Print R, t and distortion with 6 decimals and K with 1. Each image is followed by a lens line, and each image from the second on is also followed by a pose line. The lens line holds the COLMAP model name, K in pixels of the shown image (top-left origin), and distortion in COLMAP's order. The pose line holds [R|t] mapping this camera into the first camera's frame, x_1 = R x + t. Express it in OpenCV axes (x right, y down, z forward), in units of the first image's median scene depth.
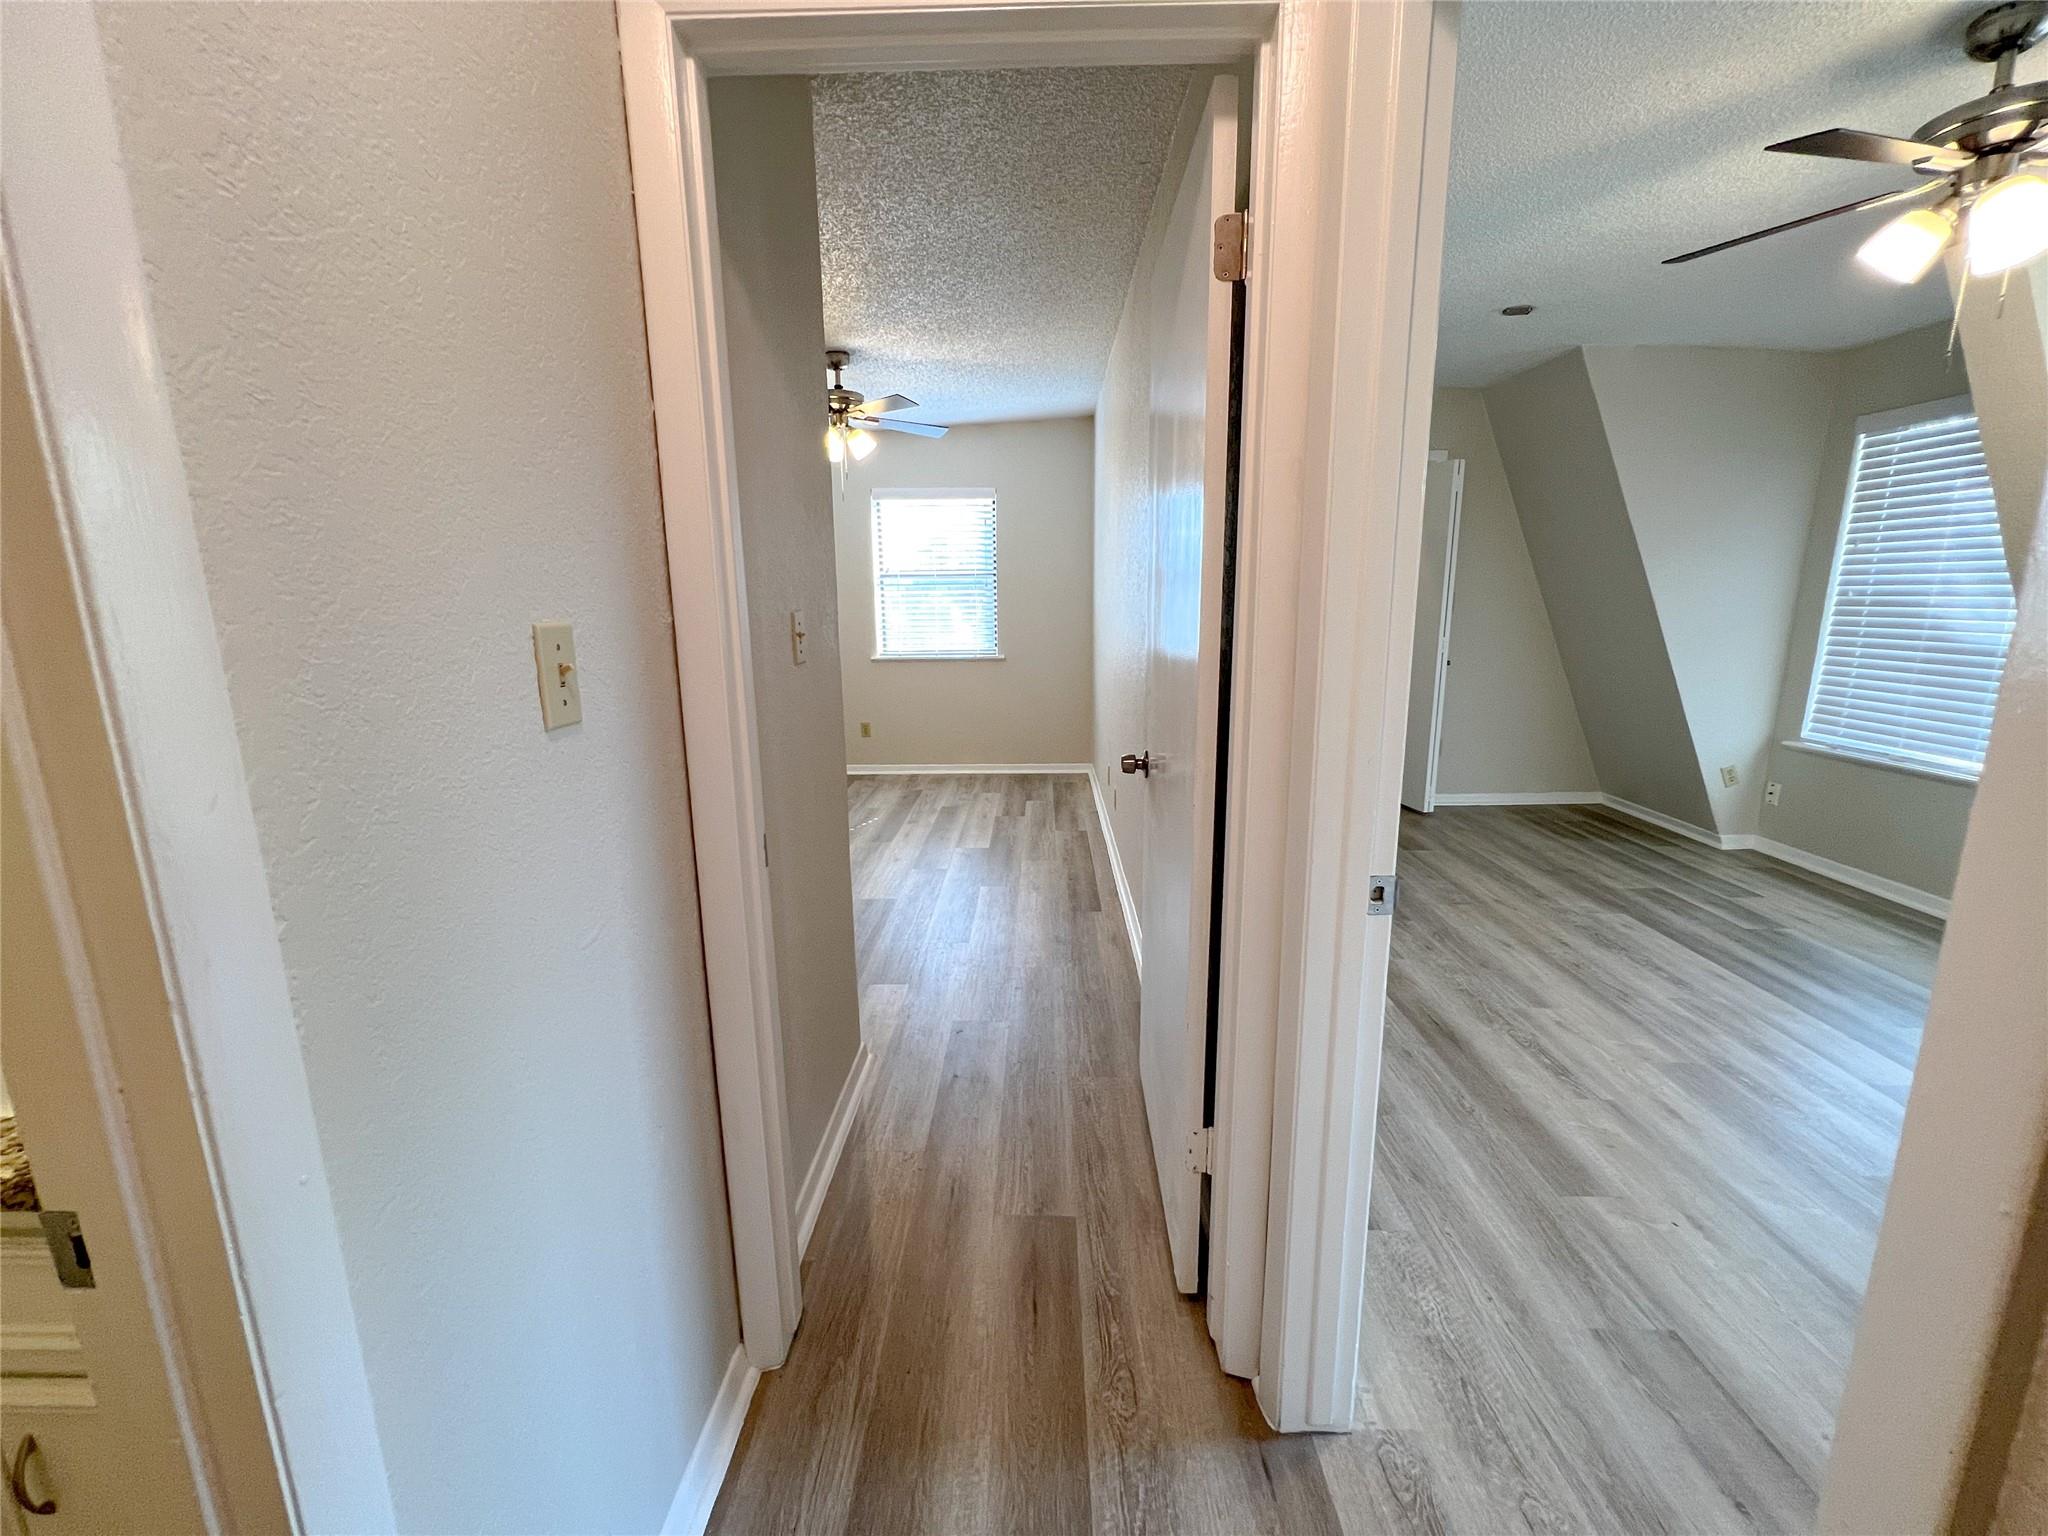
lens RADIAL K [[827.8, 0, 1027.1], [0, 827.8, 756.5], [0, 0, 1]] dist [0.000514, 0.000049]
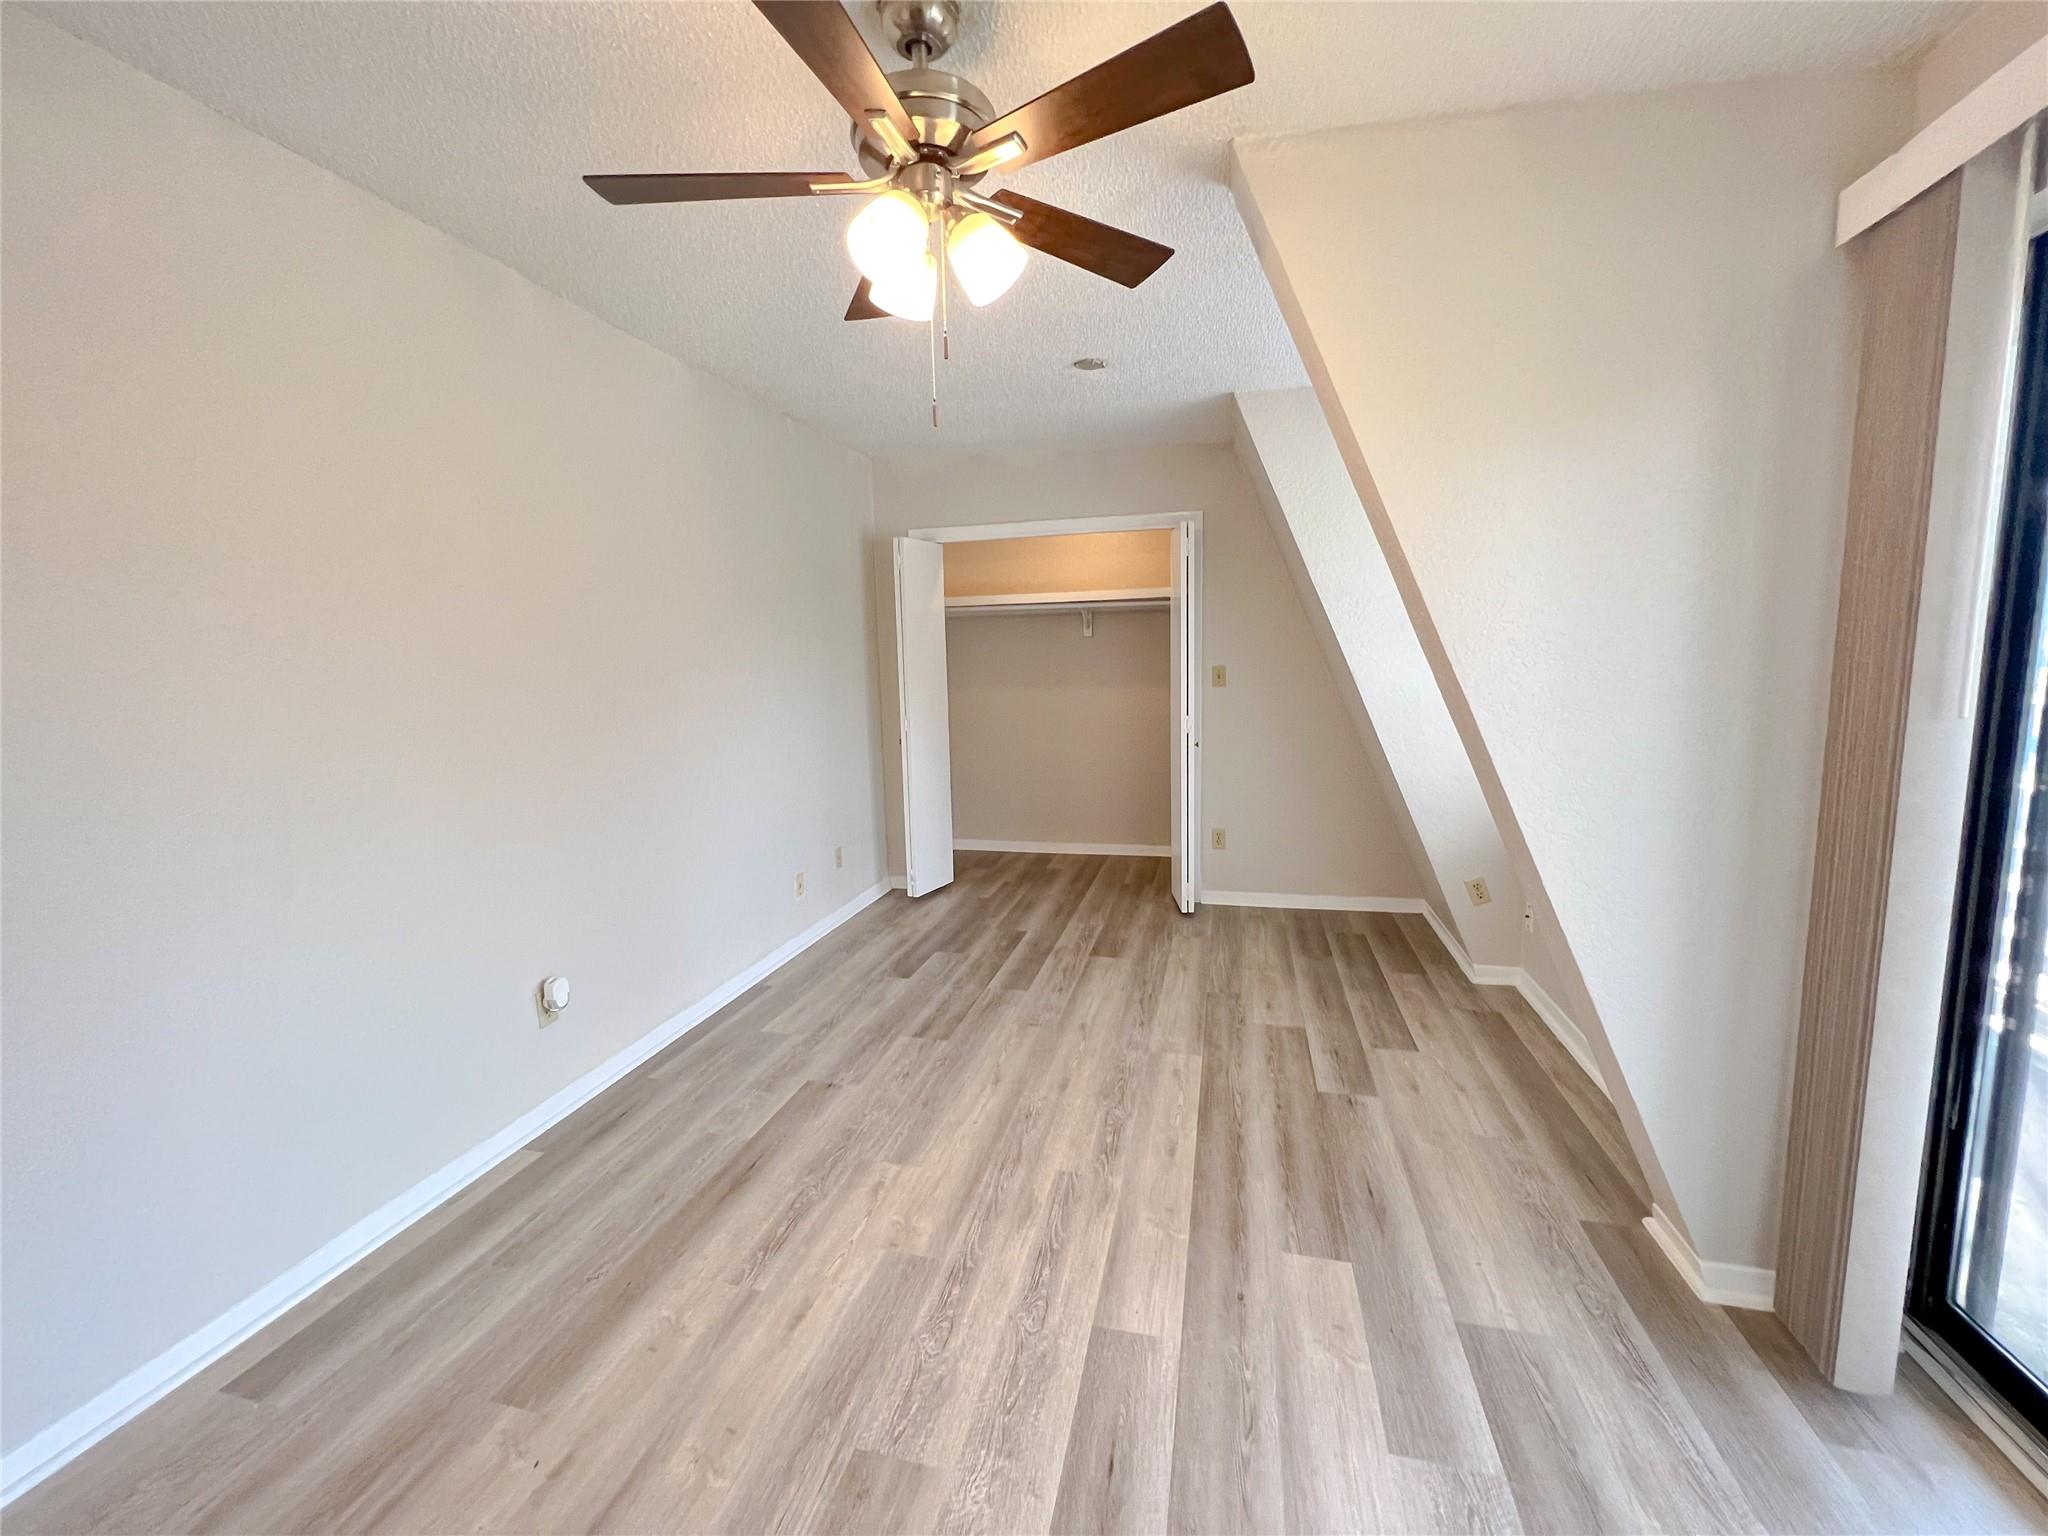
lens RADIAL K [[817.4, 0, 1021.4], [0, 817.4, 763.6], [0, 0, 1]] dist [-0.002475, -0.000039]
pose [[0.972725, 0.017602, -0.231293, 0.711343], [-0.032159, 0.997721, -0.059318, -0.046897], [0.229722, 0.065139, 0.971074, 0.141338]]
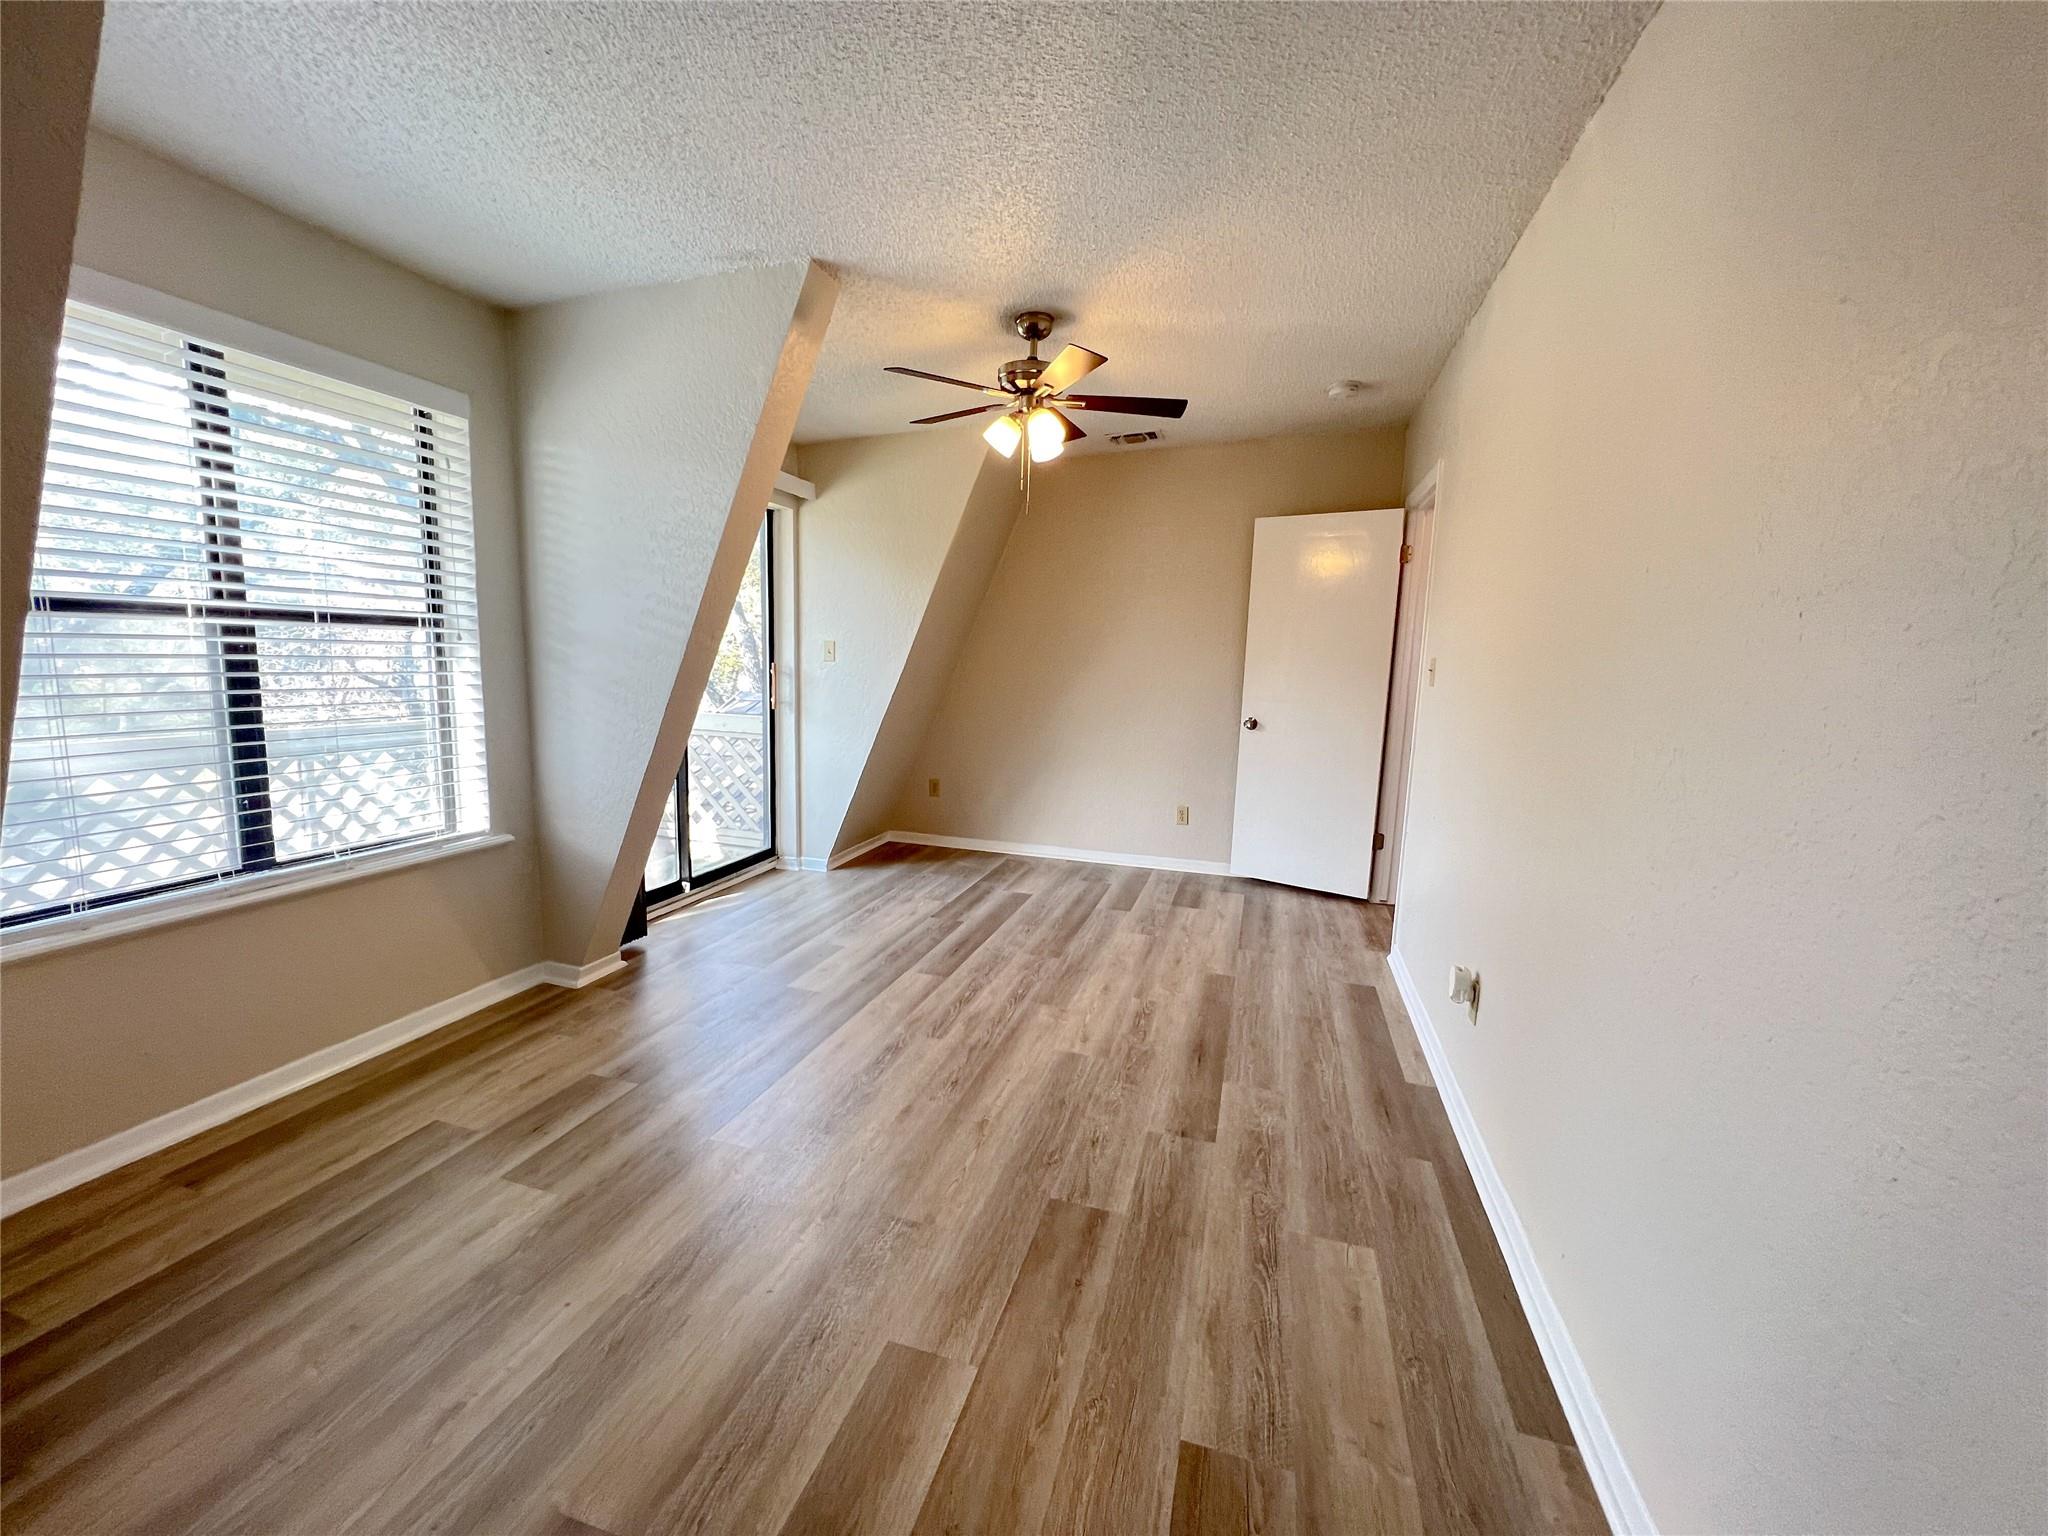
lens RADIAL K [[817.4, 0, 1021.4], [0, 817.4, 763.6], [0, 0, 1]] dist [-0.002475, -0.000039]
pose [[-0.961288, -0.055446, 0.269911, 0.333296], [0.033593, 0.948658, 0.314516, -0.261185], [-0.273492, 0.311407, -0.910070, 1.376157]]
